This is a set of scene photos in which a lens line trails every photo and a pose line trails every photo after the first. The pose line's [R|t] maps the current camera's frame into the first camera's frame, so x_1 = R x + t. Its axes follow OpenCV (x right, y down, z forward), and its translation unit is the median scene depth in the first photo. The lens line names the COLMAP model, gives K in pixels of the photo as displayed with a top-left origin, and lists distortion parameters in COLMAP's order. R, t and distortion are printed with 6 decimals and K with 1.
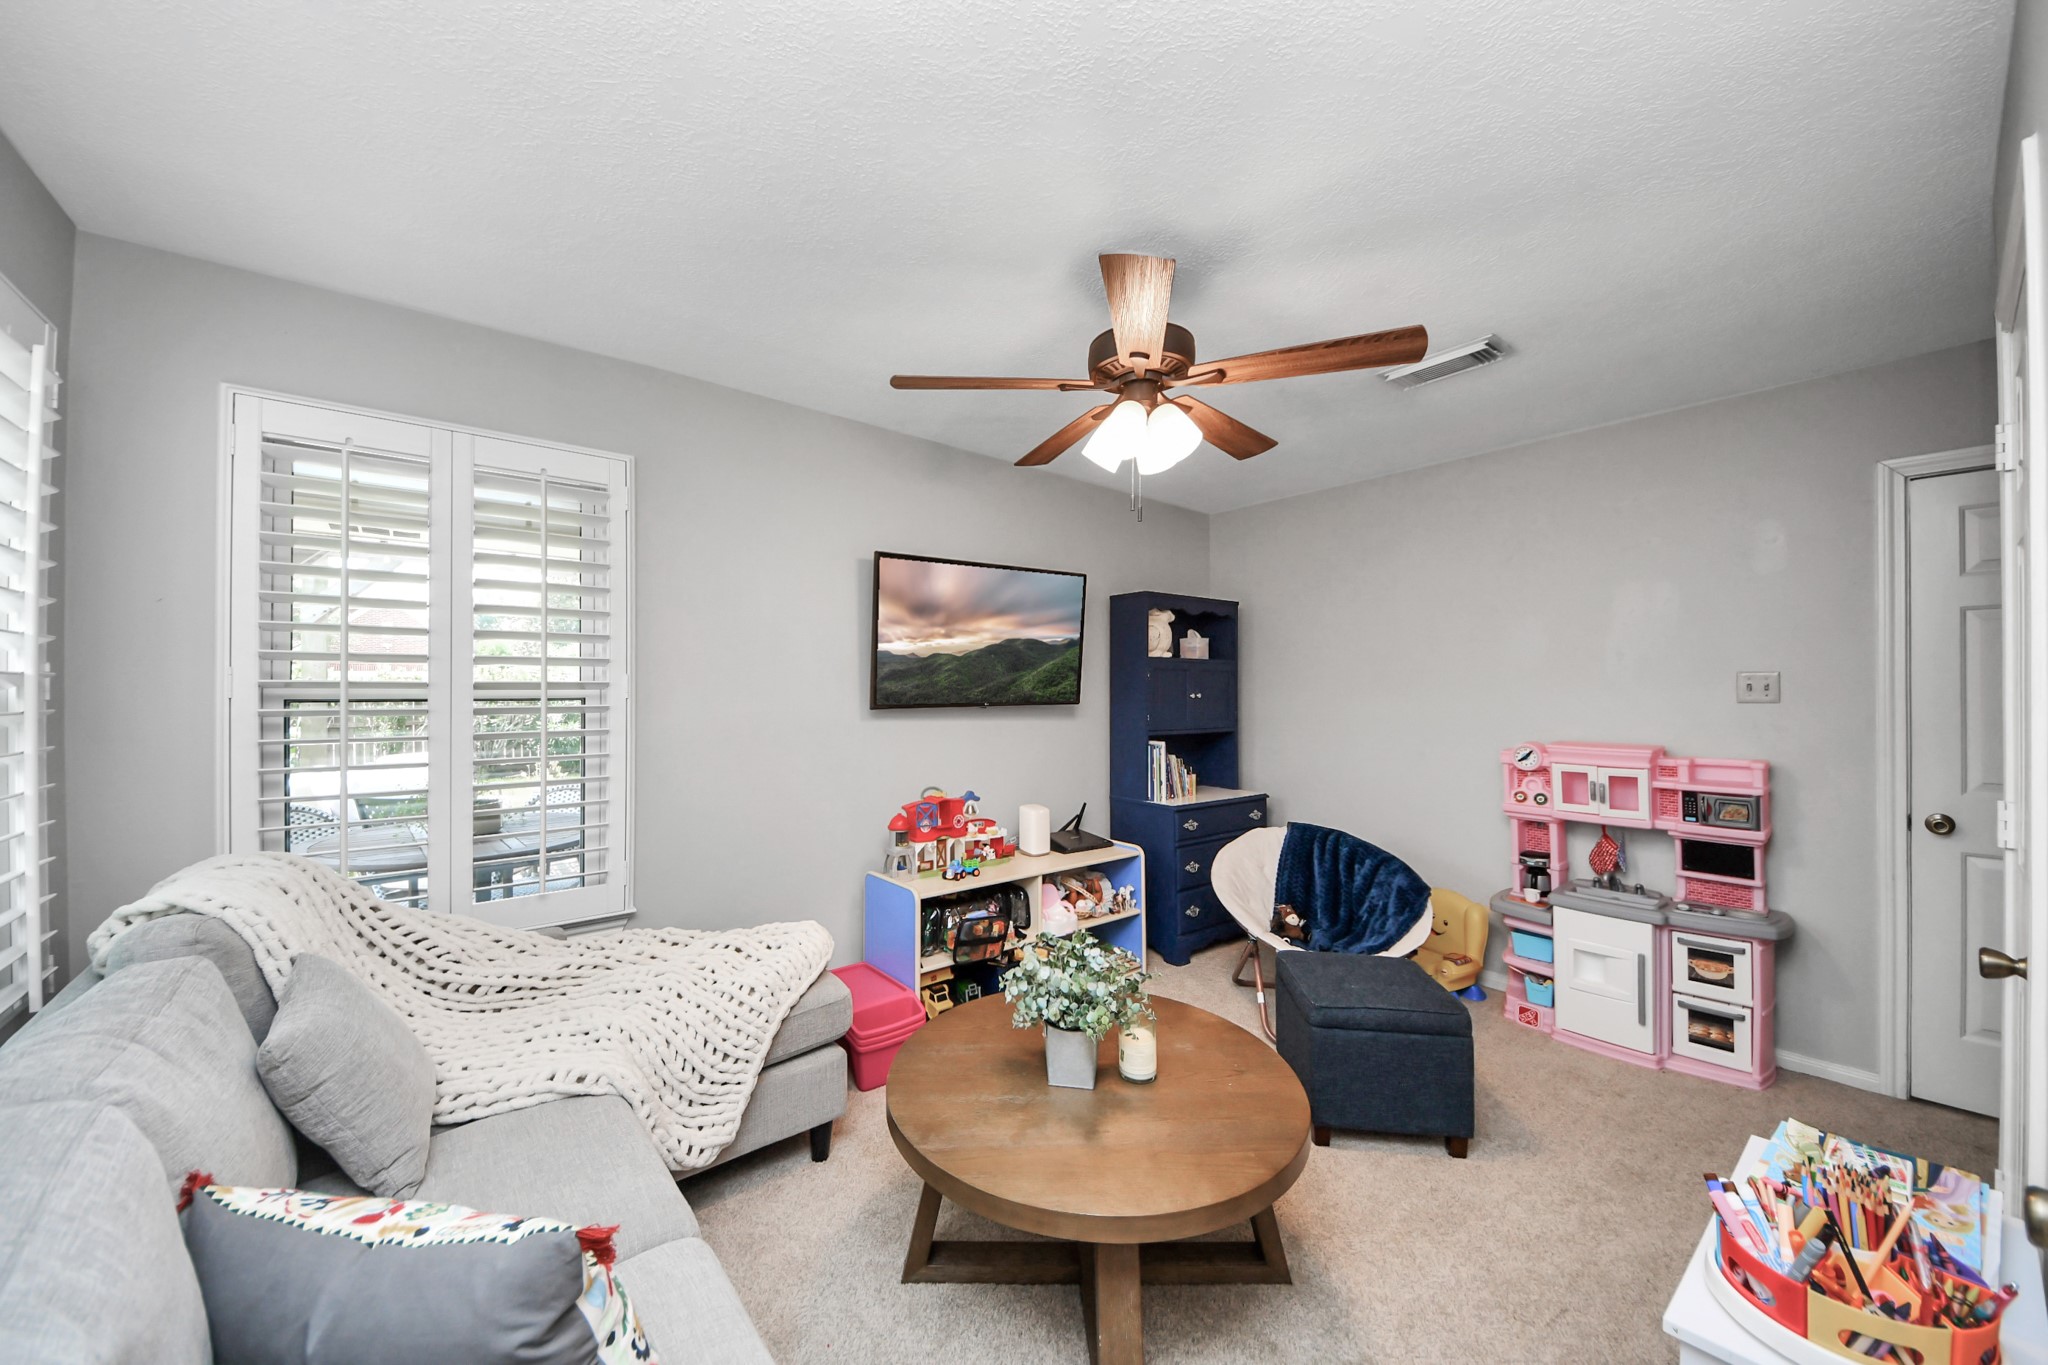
lens RADIAL K [[739.5, 0, 1018.0], [0, 739.5, 686.1], [0, 0, 1]] dist [0.042433, -0.024172]
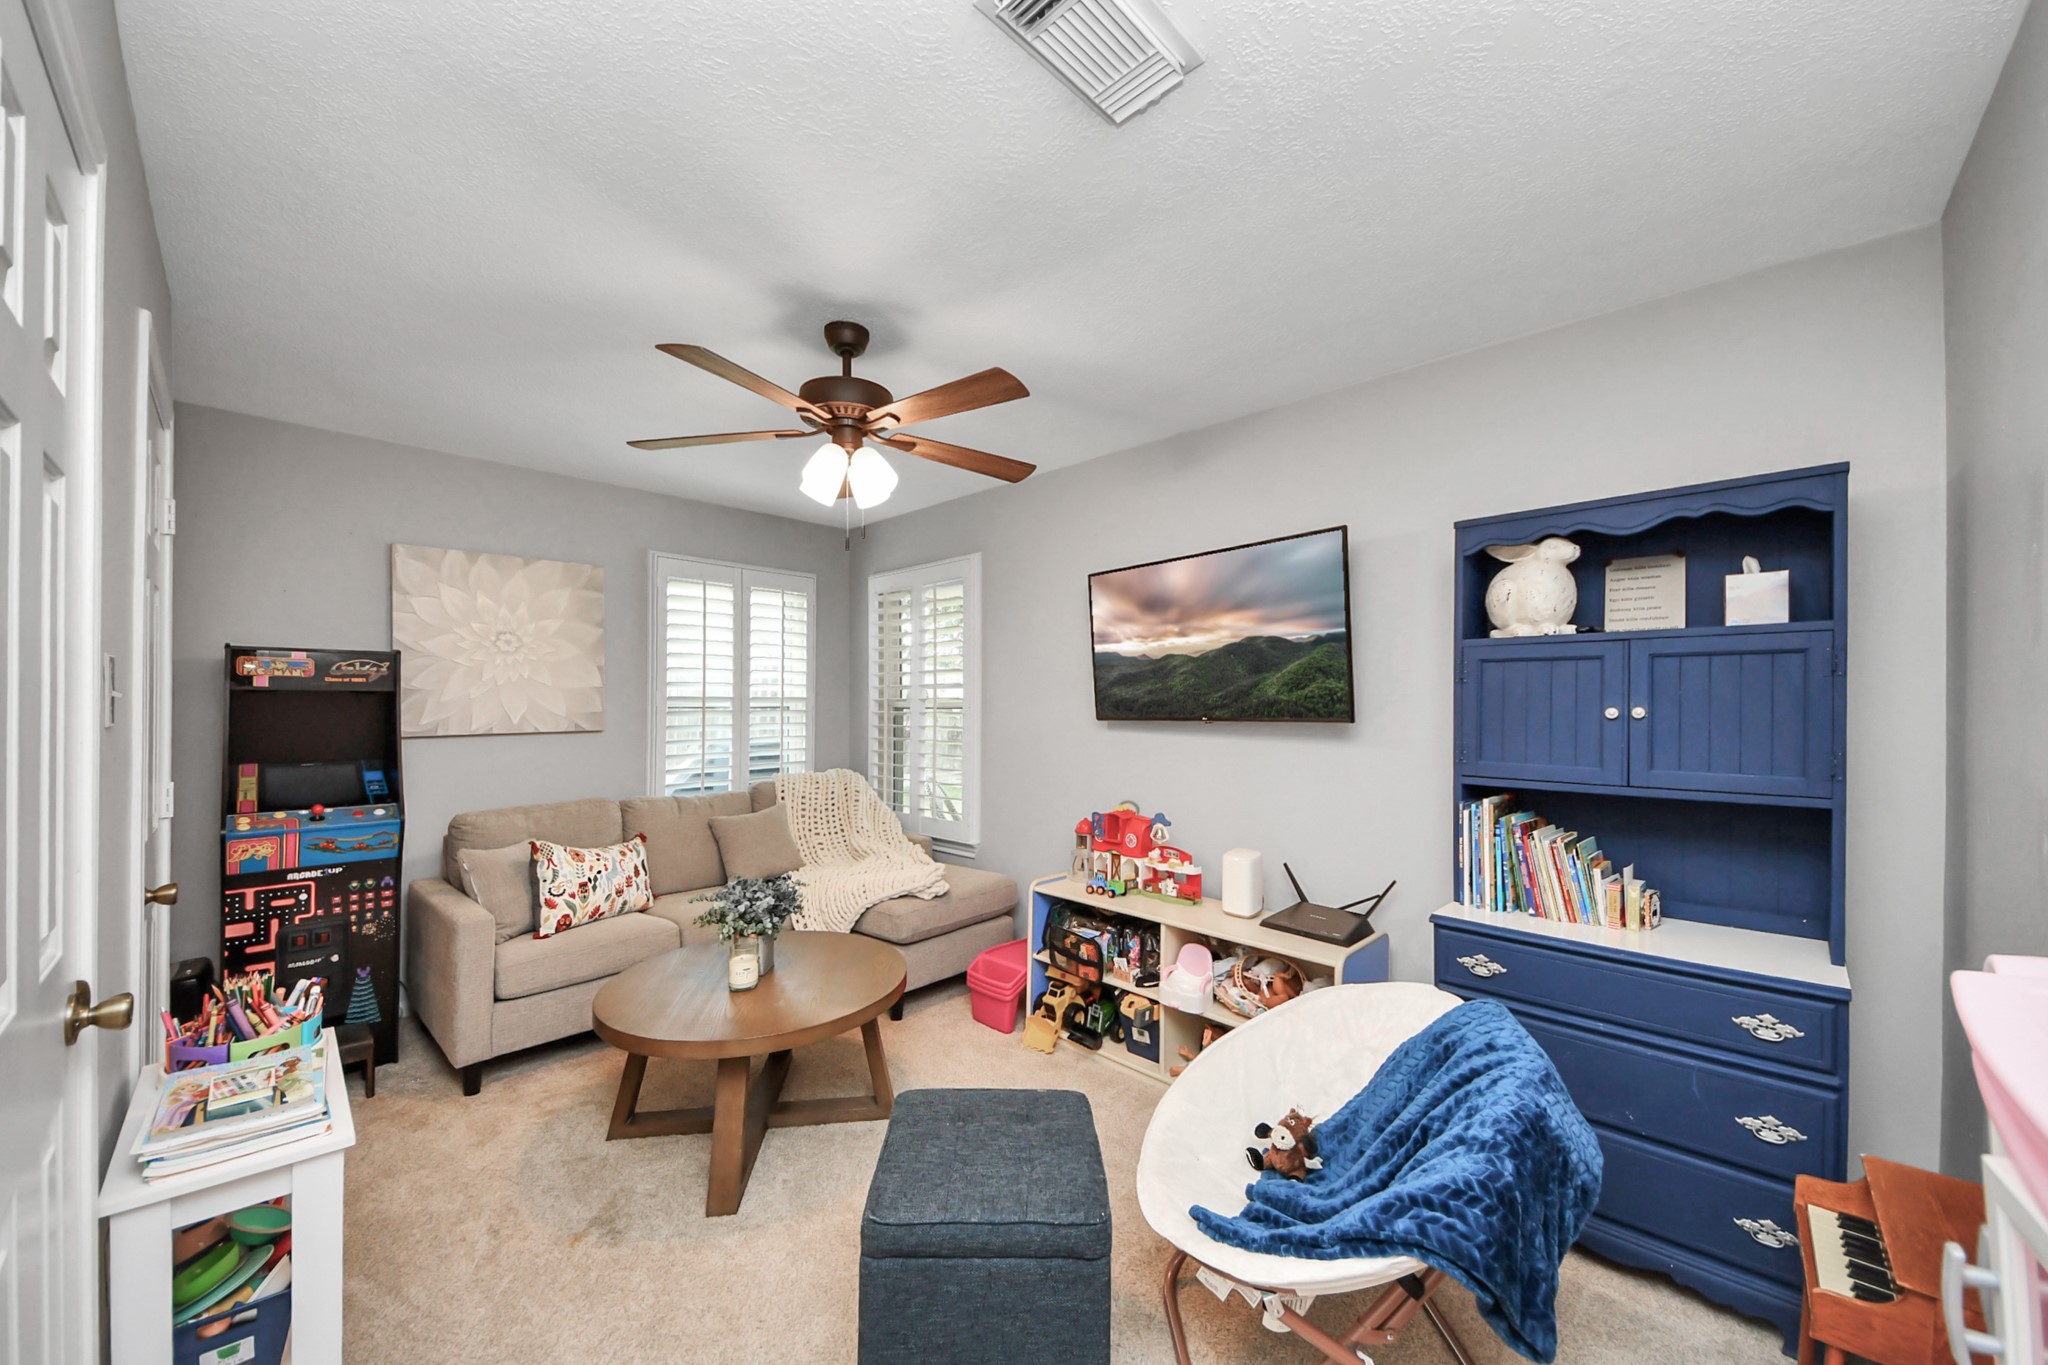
lens RADIAL K [[739.5, 0, 1018.0], [0, 739.5, 686.1], [0, 0, 1]] dist [0.042433, -0.024172]
pose [[0.197411, -0.006633, -0.980298, 0.727902], [0.001914, 0.999978, -0.006381, -0.000871], [0.980319, -0.000617, 0.197420, 0.632029]]
